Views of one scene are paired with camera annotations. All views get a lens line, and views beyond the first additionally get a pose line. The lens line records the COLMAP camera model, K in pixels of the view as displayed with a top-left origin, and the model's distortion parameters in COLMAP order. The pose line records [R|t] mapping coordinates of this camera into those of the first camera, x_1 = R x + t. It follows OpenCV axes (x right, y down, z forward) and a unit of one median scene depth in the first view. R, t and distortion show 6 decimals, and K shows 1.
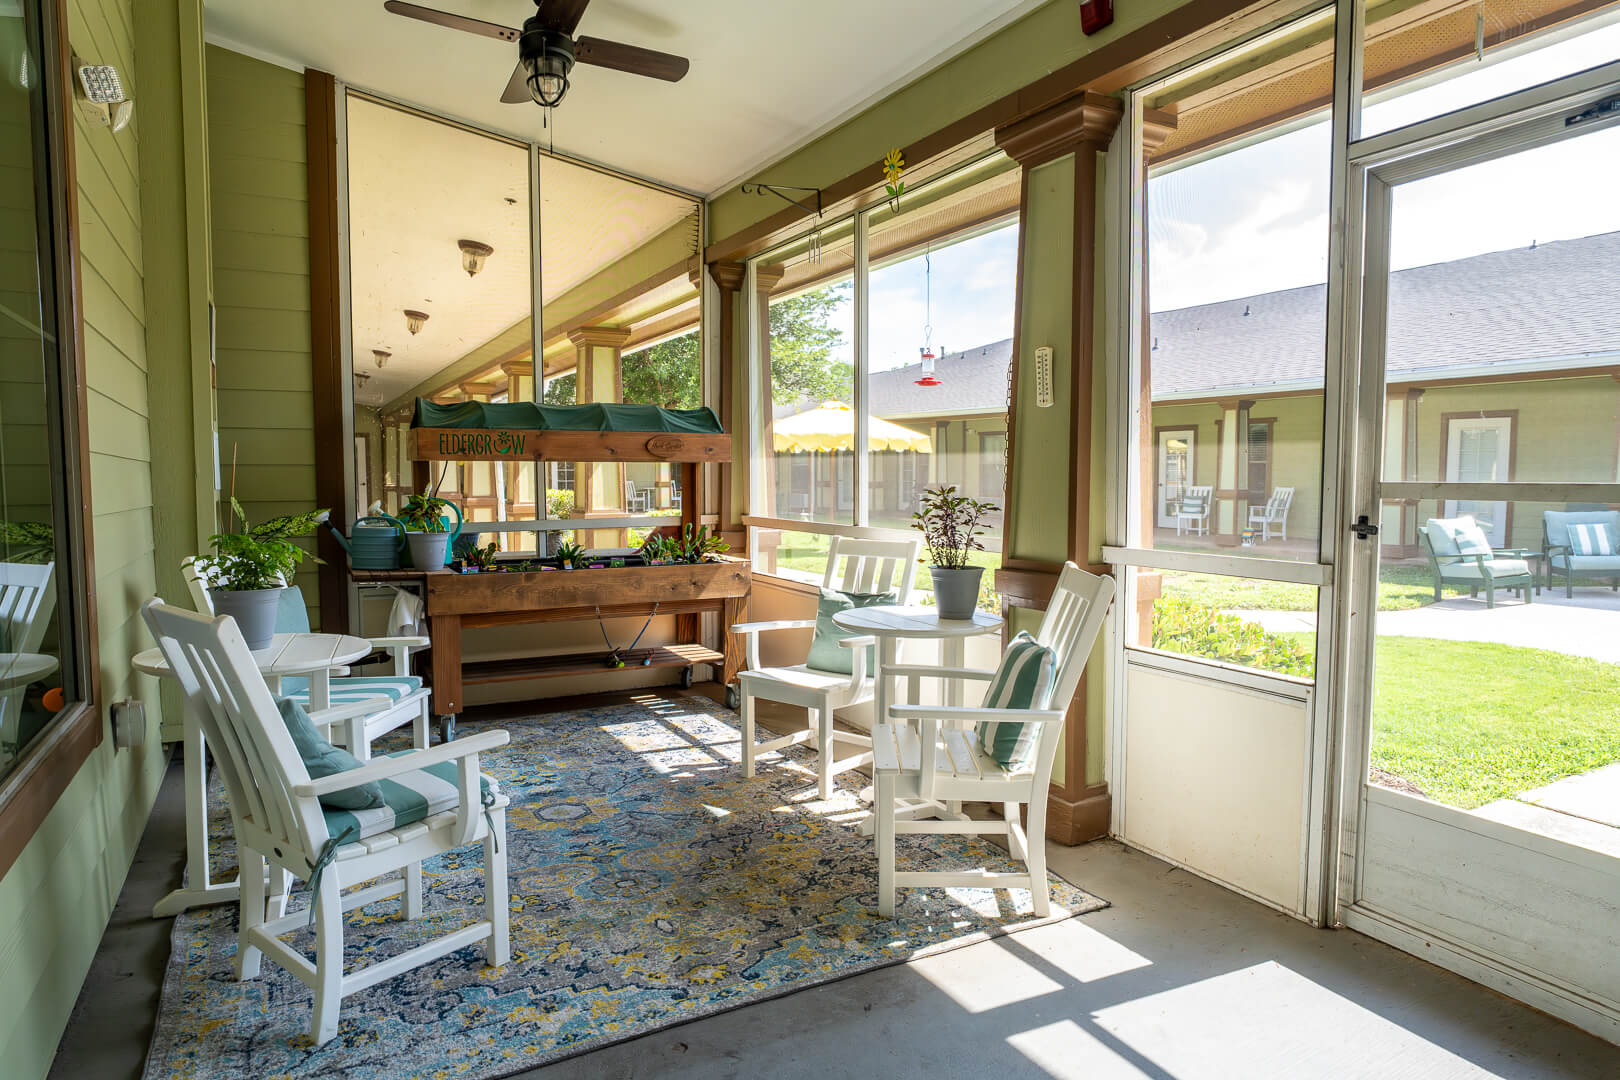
lens RADIAL K [[1093.0, 0, 810.0], [0, 1093.0, 540.0], [0, 0, 1]] dist [-0.024624, 0.030081]
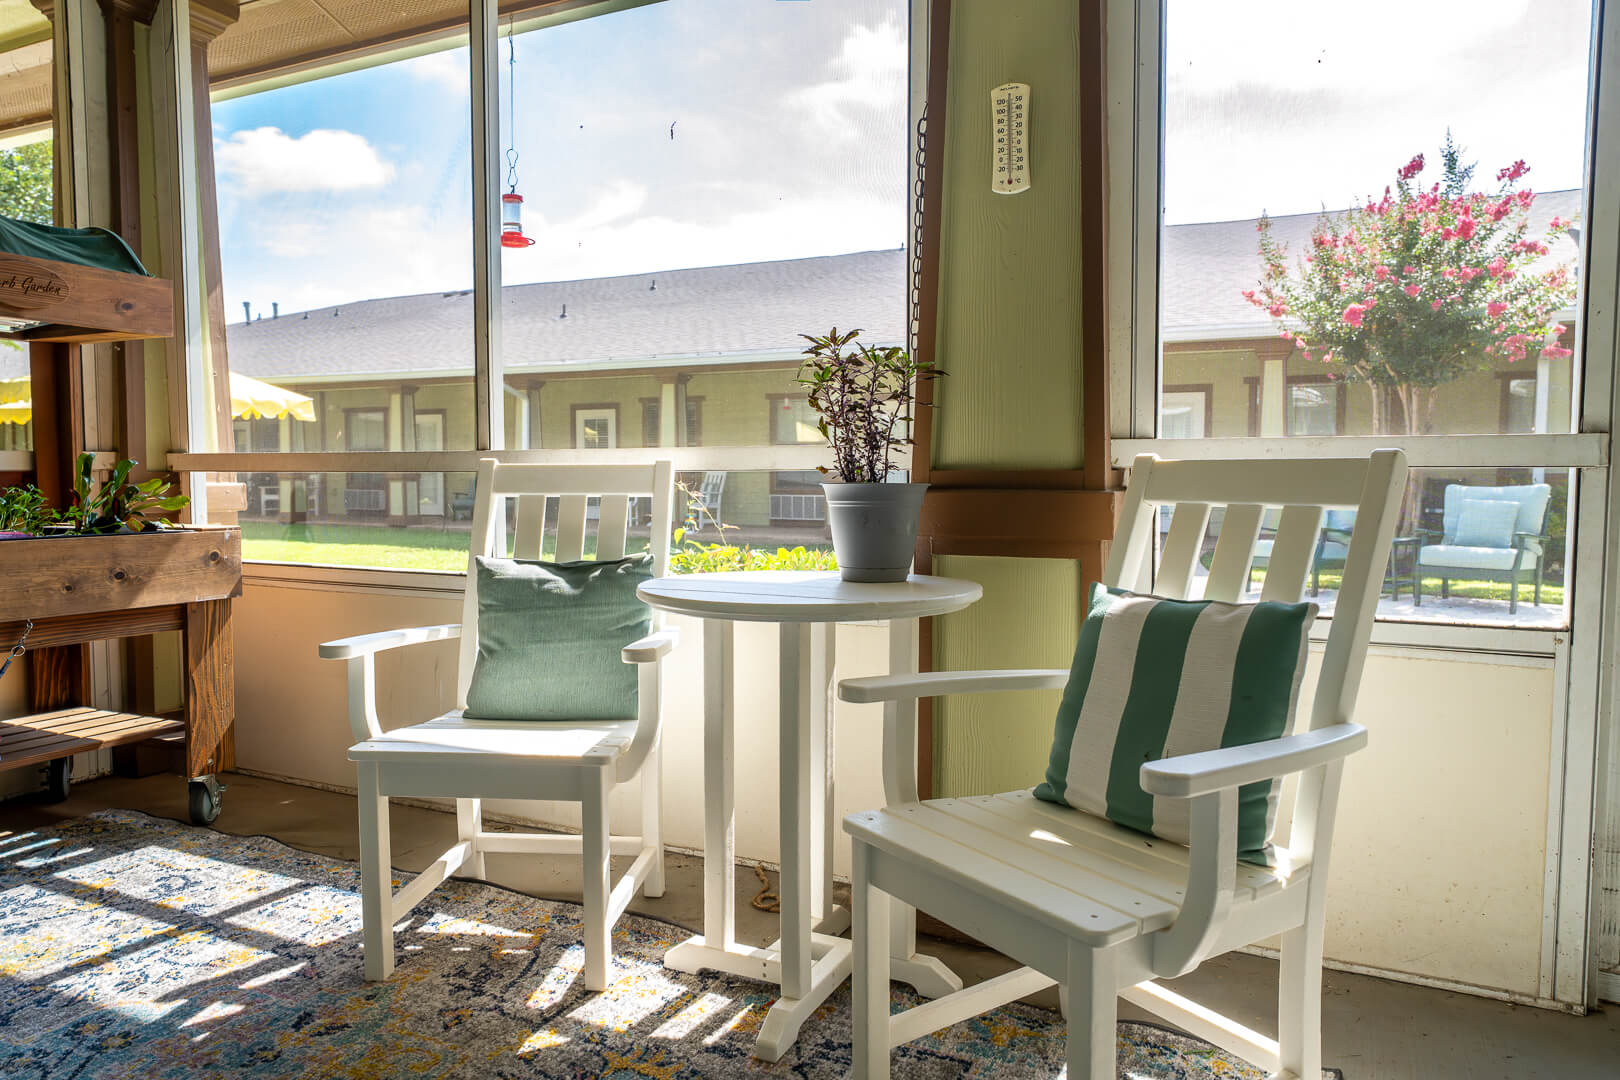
lens RADIAL K [[1093.0, 0, 810.0], [0, 1093.0, 540.0], [0, 0, 1]] dist [-0.024624, 0.030081]
pose [[0.796254, -0.031367, 0.604149, -0.170646], [0.041802, 0.999121, -0.003221, 0.043448], [-0.603517, 0.027820, 0.796865, 0.500851]]
